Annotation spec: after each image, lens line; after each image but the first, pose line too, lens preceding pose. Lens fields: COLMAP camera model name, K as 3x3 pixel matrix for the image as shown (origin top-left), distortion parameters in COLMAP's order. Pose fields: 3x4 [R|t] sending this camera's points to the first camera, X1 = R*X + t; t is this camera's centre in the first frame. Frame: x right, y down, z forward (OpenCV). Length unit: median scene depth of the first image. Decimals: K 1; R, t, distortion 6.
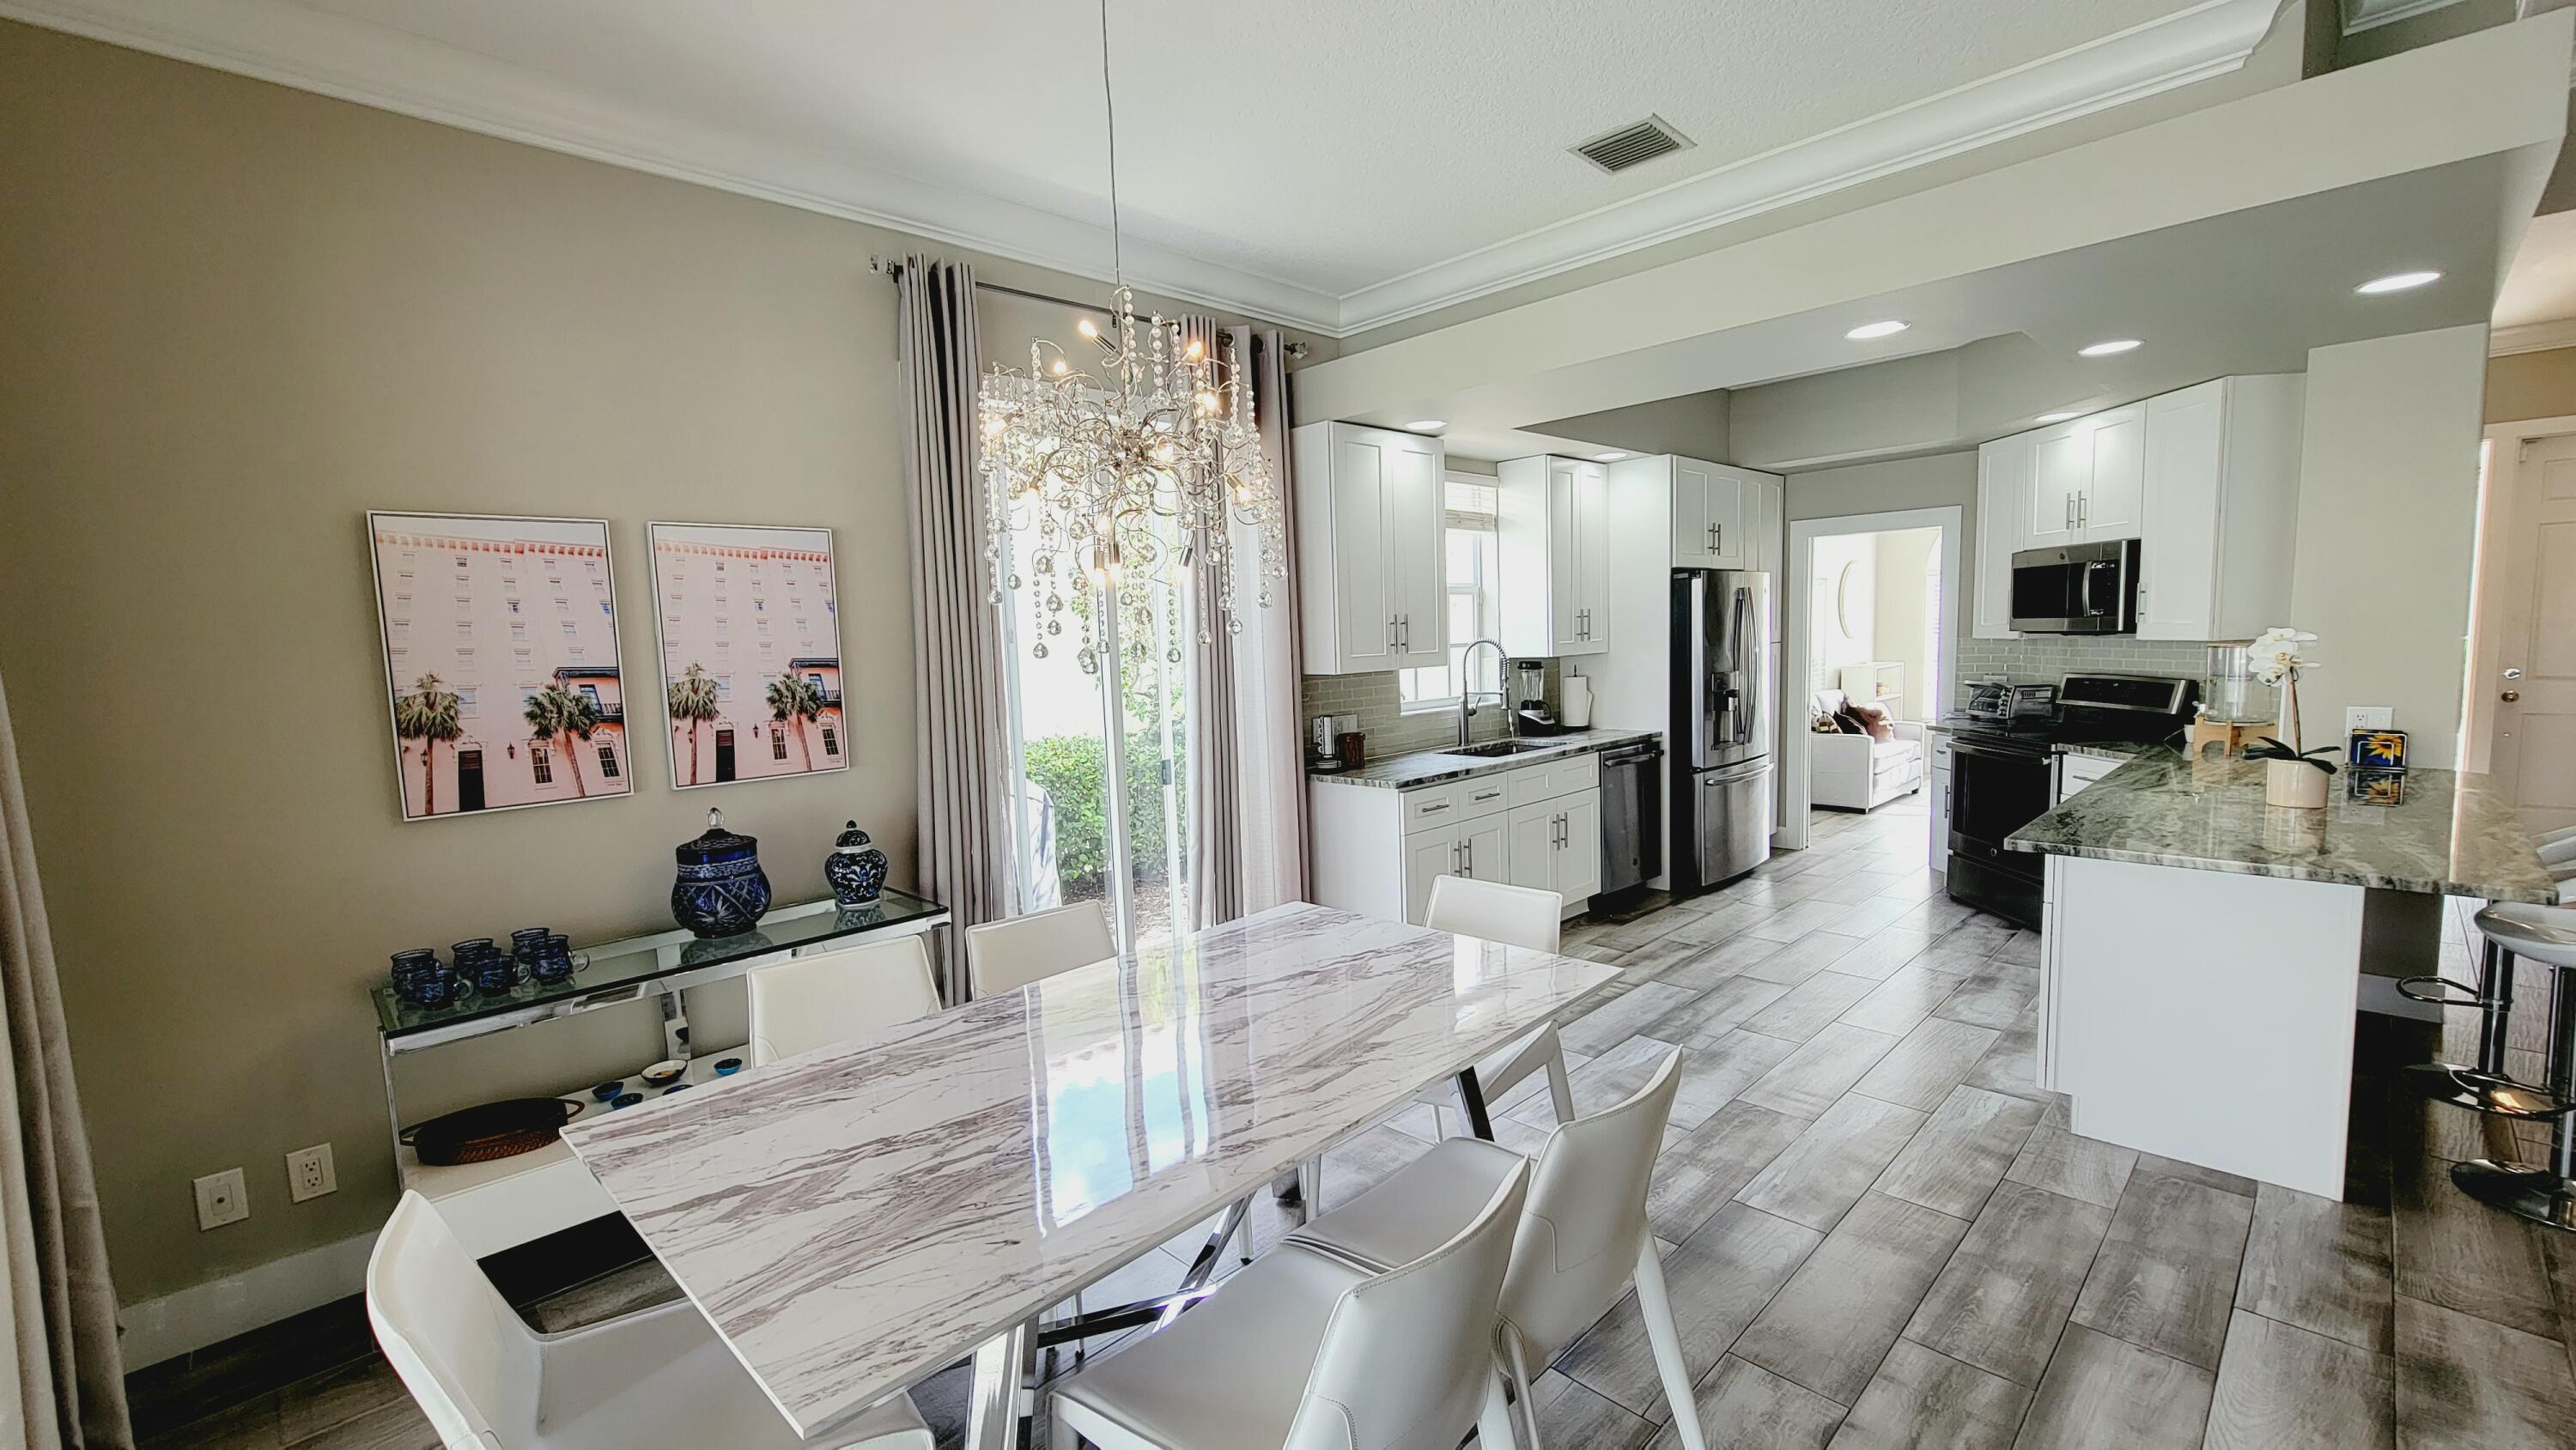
lens RADIAL K [[1051.2, 0, 1274.8], [0, 1051.2, 747.3], [0, 0, 1]] dist [-0.003968, 0.001175]
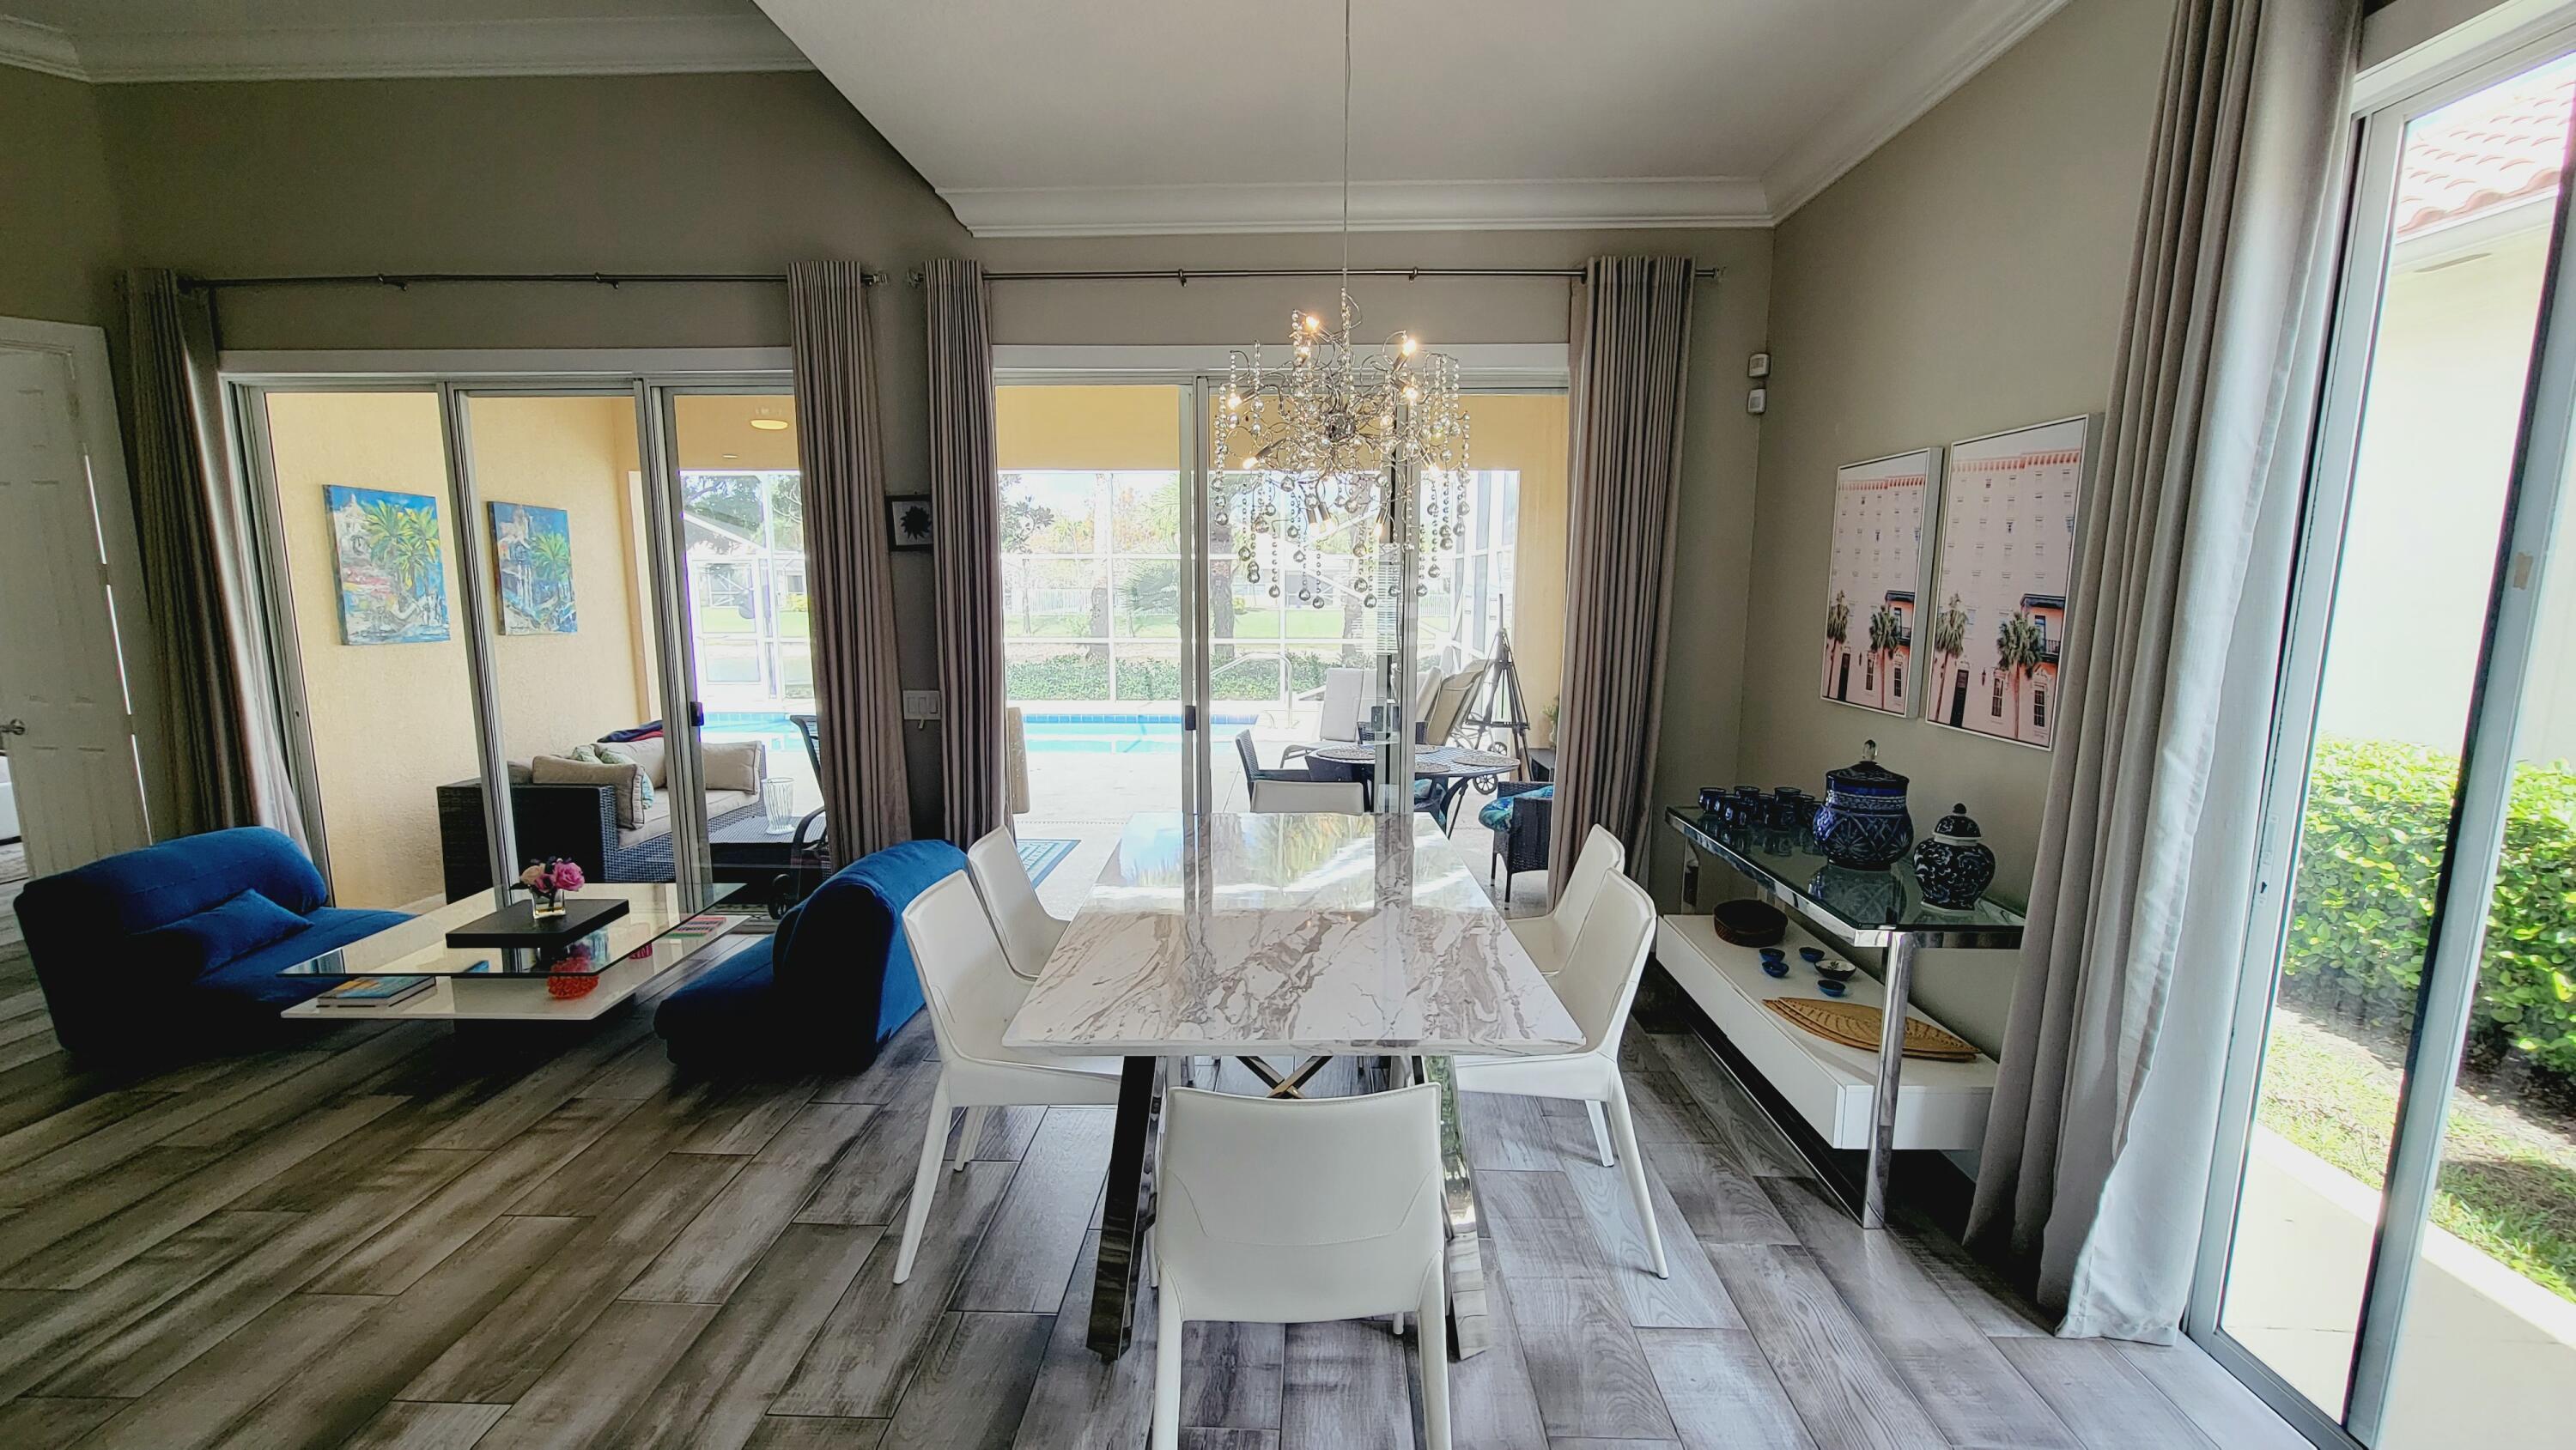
lens RADIAL K [[1051.2, 0, 1274.8], [0, 1051.2, 747.3], [0, 0, 1]] dist [-0.003968, 0.001175]
pose [[-0.716785, 0.145338, -0.681980, 0.437569], [-0.049528, 0.964955, 0.257699, -0.131067], [0.695534, 0.218492, -0.684467, 1.036106]]
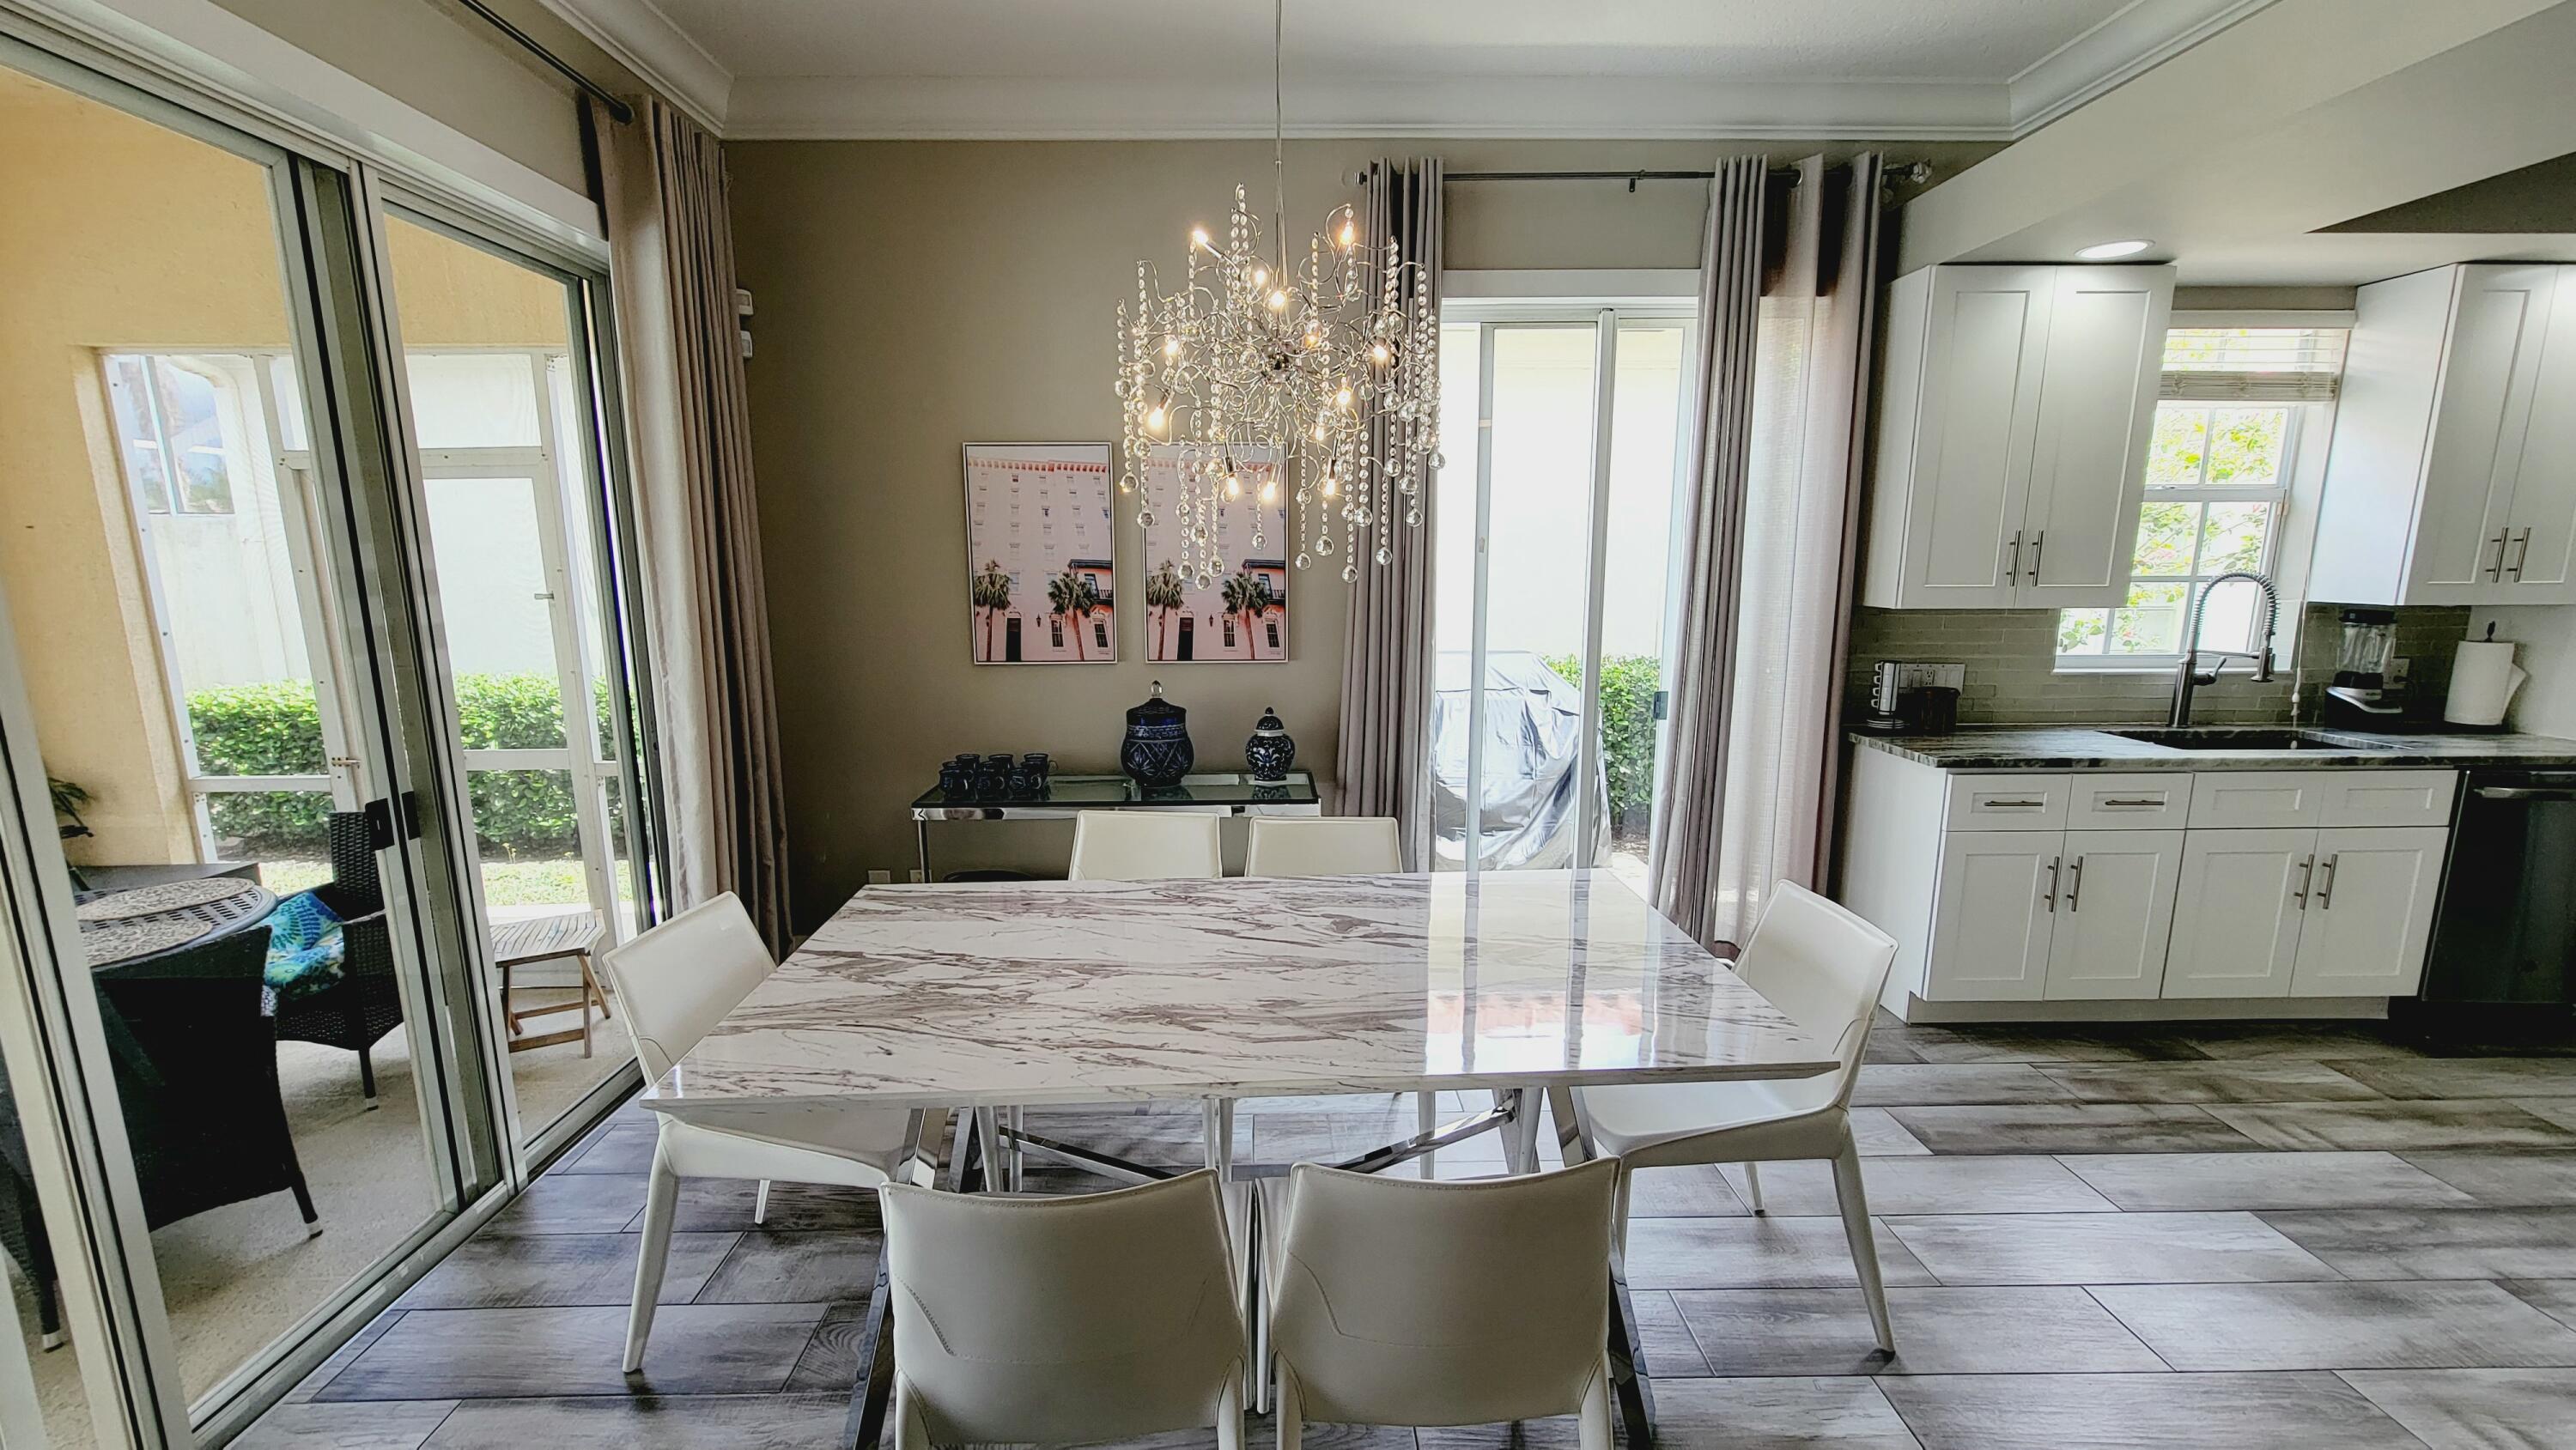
lens RADIAL K [[1051.2, 0, 1274.8], [0, 1051.2, 747.3], [0, 0, 1]] dist [-0.003968, 0.001175]
pose [[0.731369, 0.158622, -0.663278, 0.310905], [-0.097027, 0.986883, 0.129024, -0.029784], [0.675044, -0.030008, 0.737167, 0.155137]]
